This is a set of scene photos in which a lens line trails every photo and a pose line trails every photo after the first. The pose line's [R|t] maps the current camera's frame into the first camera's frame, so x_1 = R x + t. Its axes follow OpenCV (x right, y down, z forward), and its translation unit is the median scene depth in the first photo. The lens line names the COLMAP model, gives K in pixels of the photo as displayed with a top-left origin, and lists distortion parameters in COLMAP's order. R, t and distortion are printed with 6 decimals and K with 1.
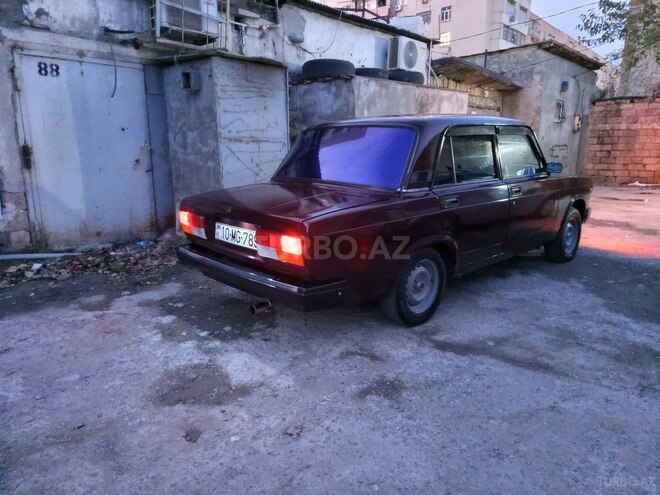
lens RADIAL K [[452.9, 0, 329.7], [0, 452.9, 249.1], [0, 0, 1]] dist [0.066488, -0.076349]
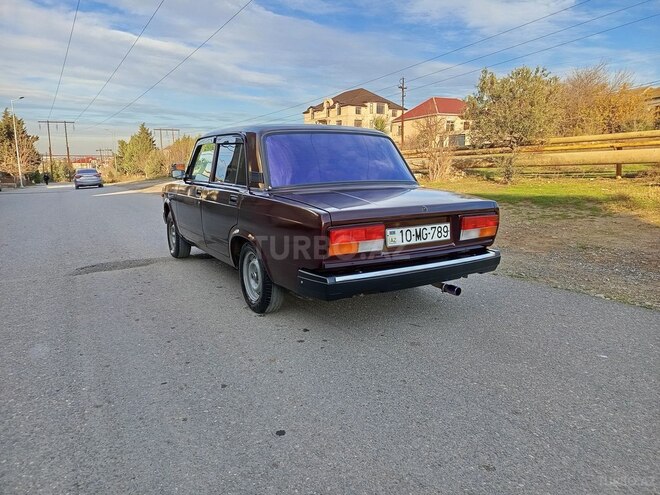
lens RADIAL K [[456.9, 0, 330.1], [0, 456.9, 248.1], [0, 0, 1]] dist [0.054676, -0.057486]
pose [[0.207750, -0.173005, 0.962761, -1.176899], [0.226015, 0.966092, 0.124833, -0.163957], [-0.951713, 0.191664, 0.239808, 0.909554]]
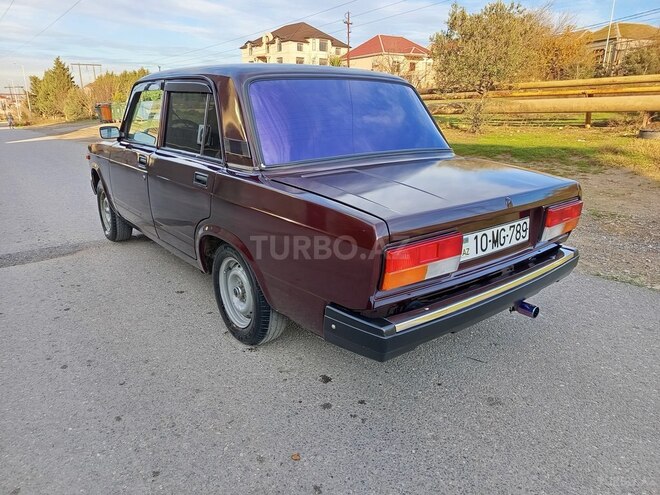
lens RADIAL K [[462.6, 0, 331.2], [0, 462.6, 247.7], [0, 0, 1]] dist [0.008411, -0.000042]
pose [[0.082856, -0.289054, 0.953720, -0.852638], [0.223459, 0.938031, 0.264885, -0.243735], [-0.971185, 0.191171, 0.142313, 1.093632]]
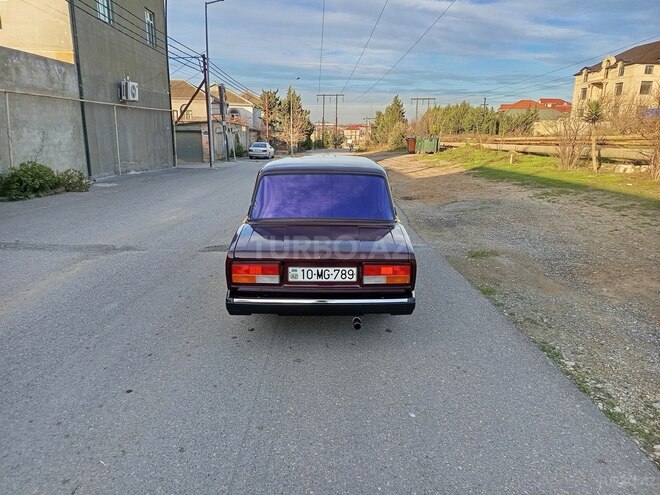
lens RADIAL K [[458.8, 0, 329.3], [0, 458.8, 245.3], [0, 0, 1]] dist [0.044203, -0.041522]
pose [[0.679241, -0.167692, 0.714501, -1.015436], [0.155566, 0.984321, 0.083129, -0.196119], [-0.717239, 0.054688, 0.694678, 0.118444]]
